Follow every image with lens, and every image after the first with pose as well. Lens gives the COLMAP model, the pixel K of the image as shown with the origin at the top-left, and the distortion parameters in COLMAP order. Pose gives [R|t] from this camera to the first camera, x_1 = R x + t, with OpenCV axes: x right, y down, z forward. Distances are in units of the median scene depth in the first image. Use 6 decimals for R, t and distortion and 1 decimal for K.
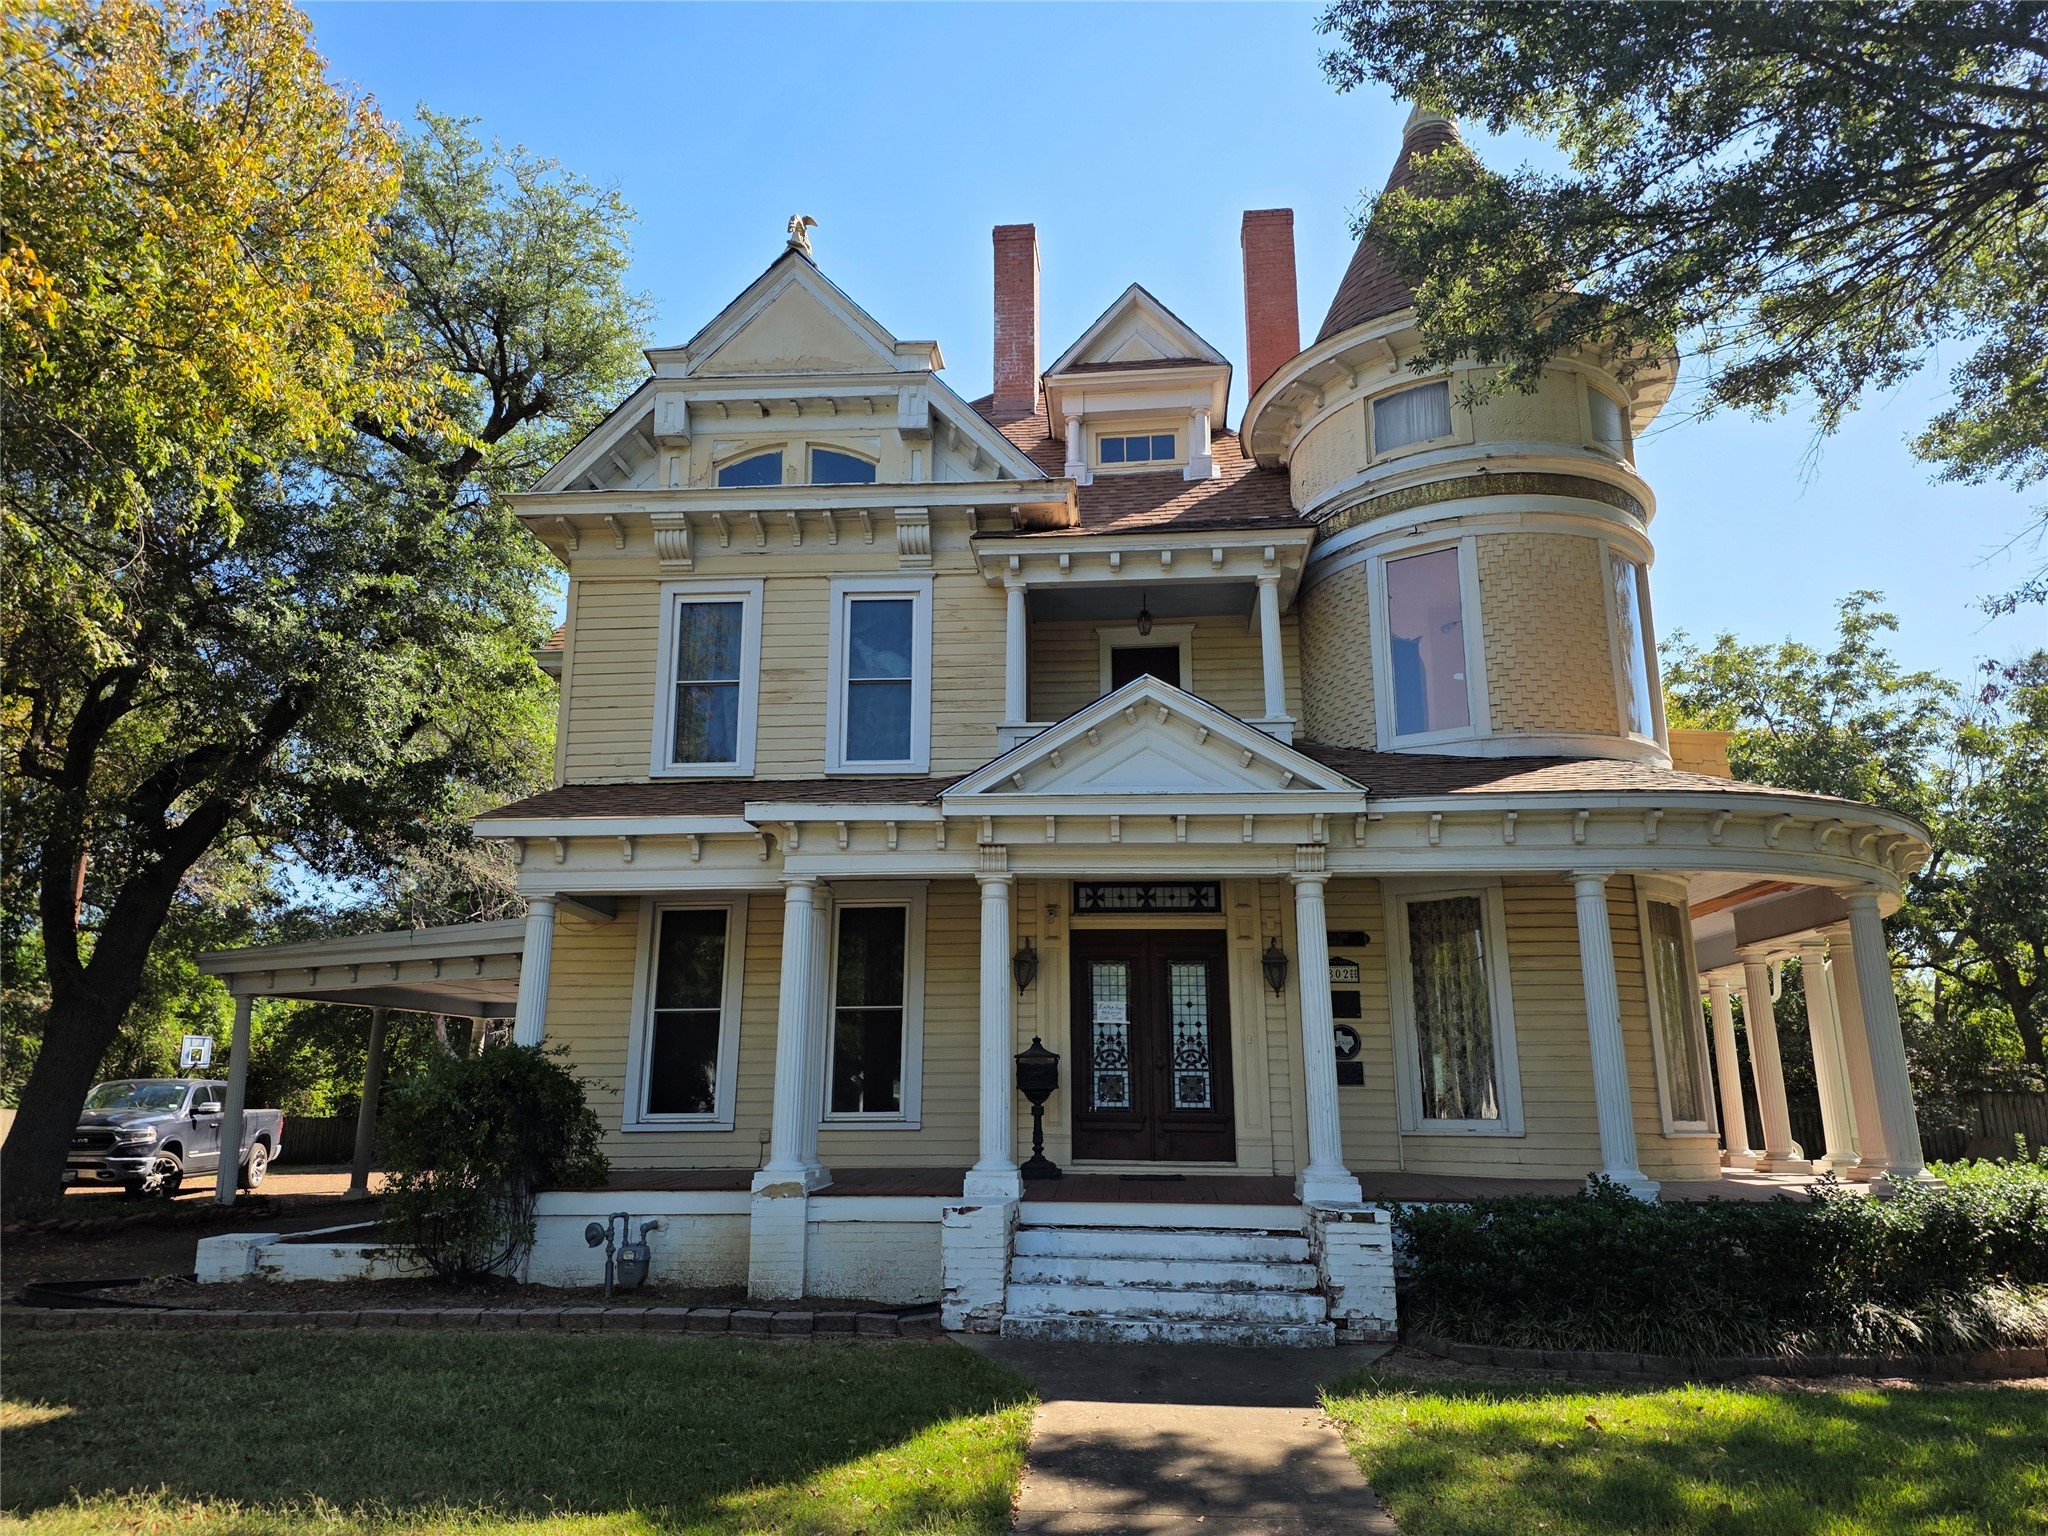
lens RADIAL K [[1368.2, 0, 1024.0], [0, 1368.2, 768.0], [0, 0, 1]] dist [0.003505, -0.004227]
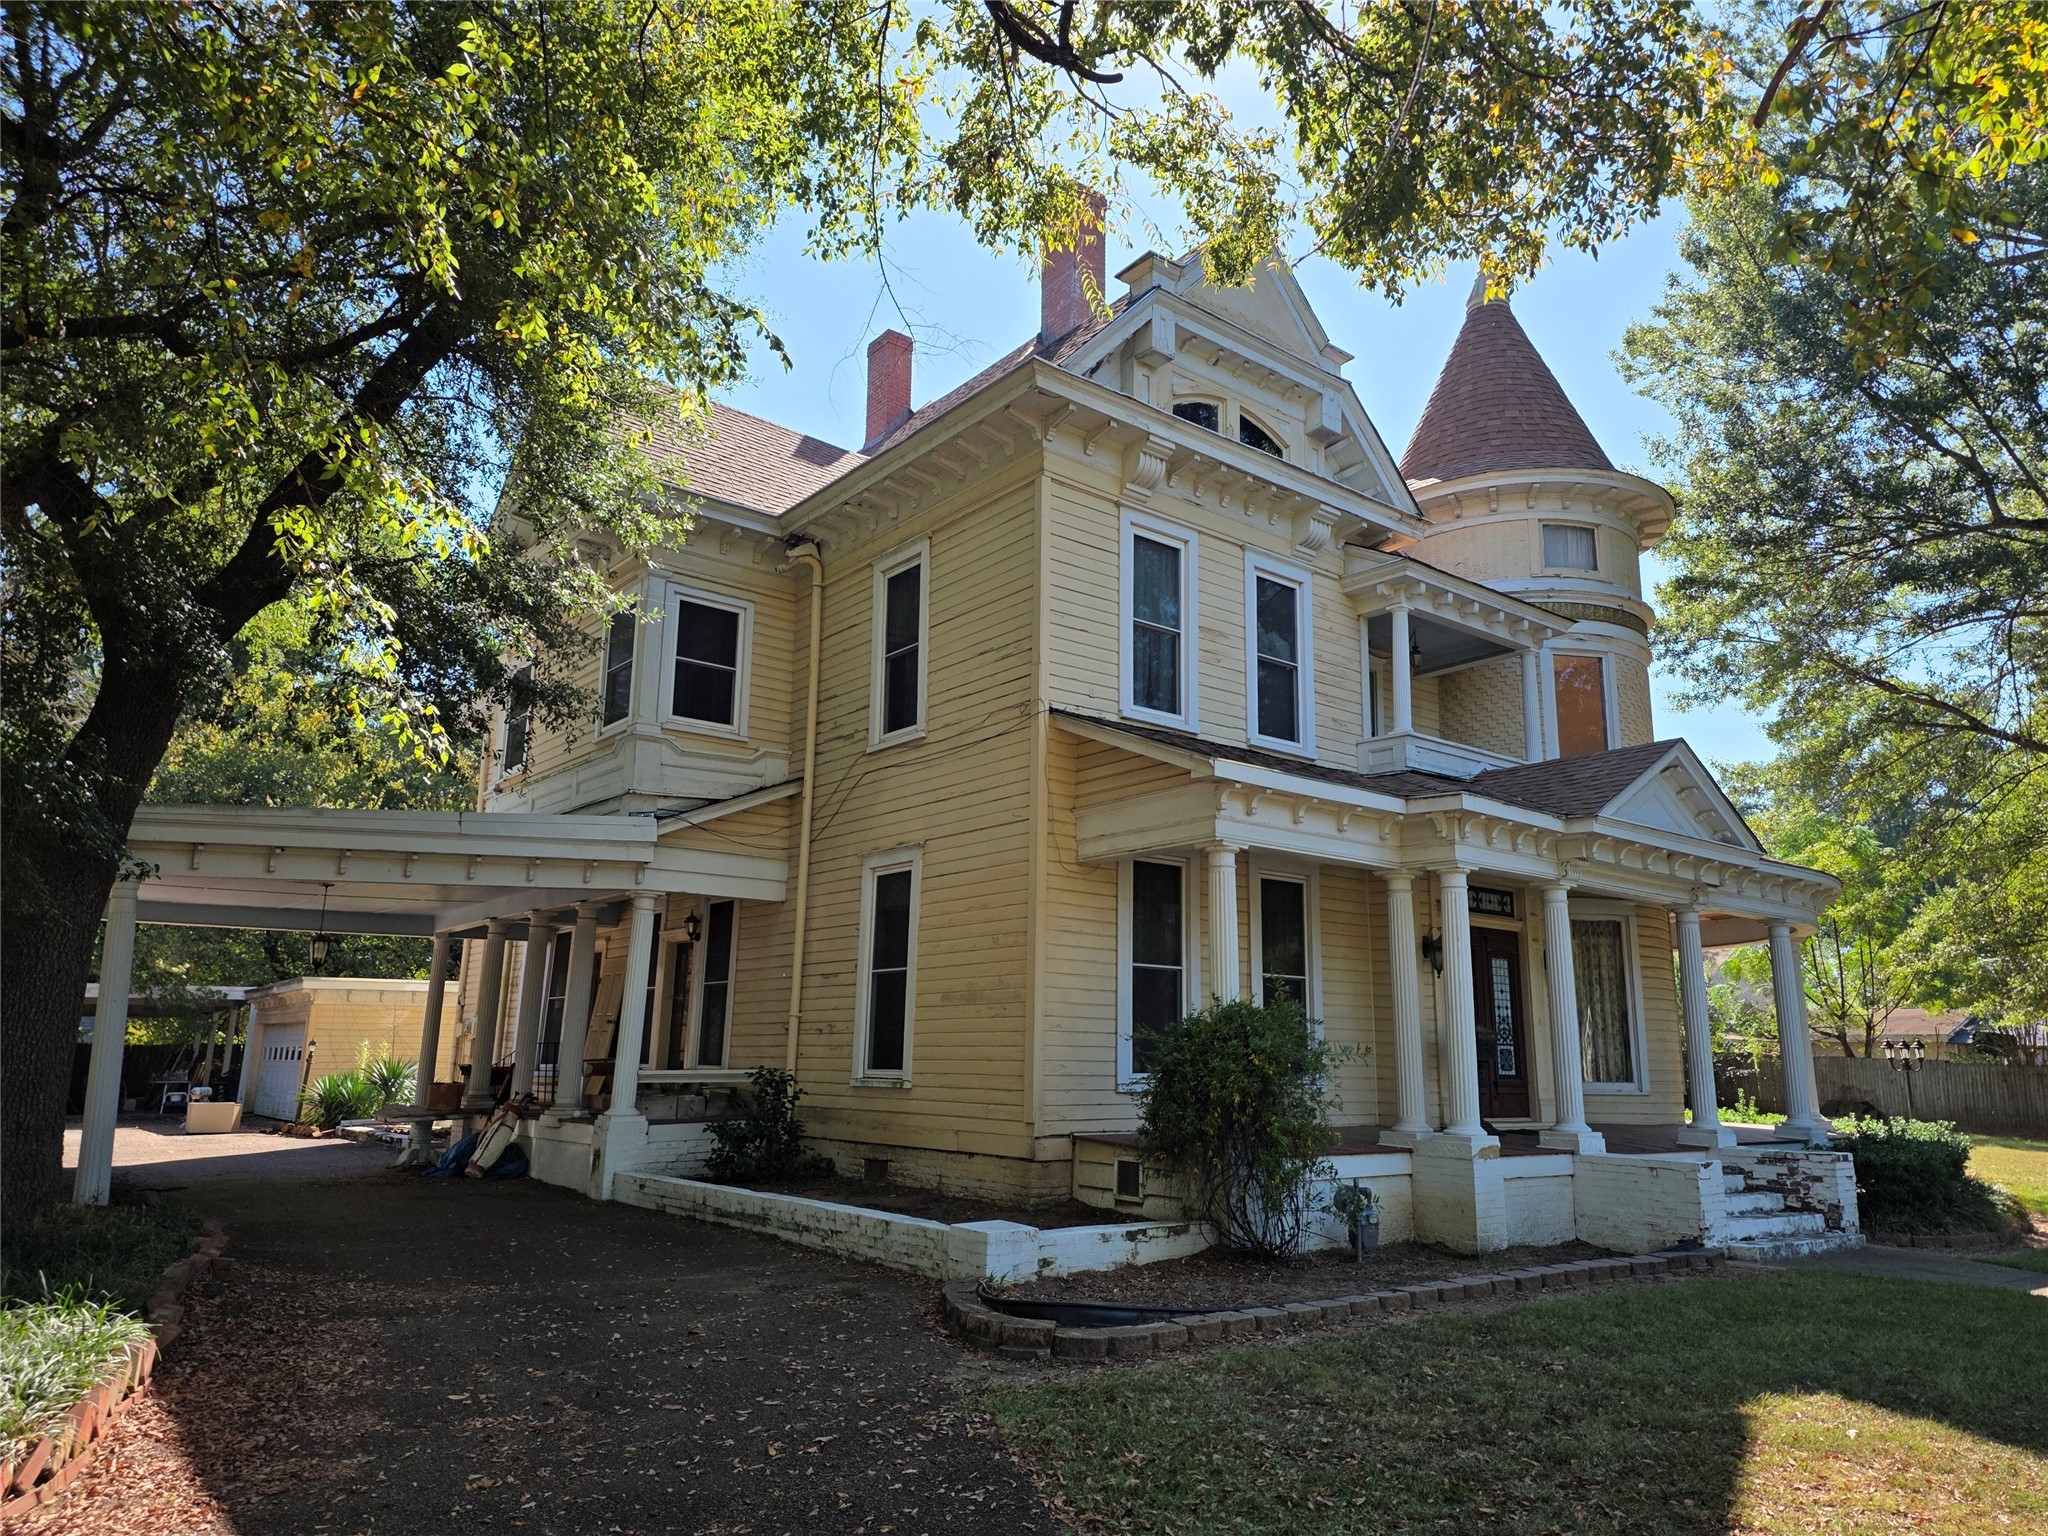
lens RADIAL K [[1368.2, 0, 1024.0], [0, 1368.2, 768.0], [0, 0, 1]] dist [0.003505, -0.004227]
pose [[0.739649, 0.155762, 0.654719, -0.943131], [-0.188257, 0.981897, -0.020922, 0.076080], [-0.646126, -0.107780, 0.755582, 0.341426]]
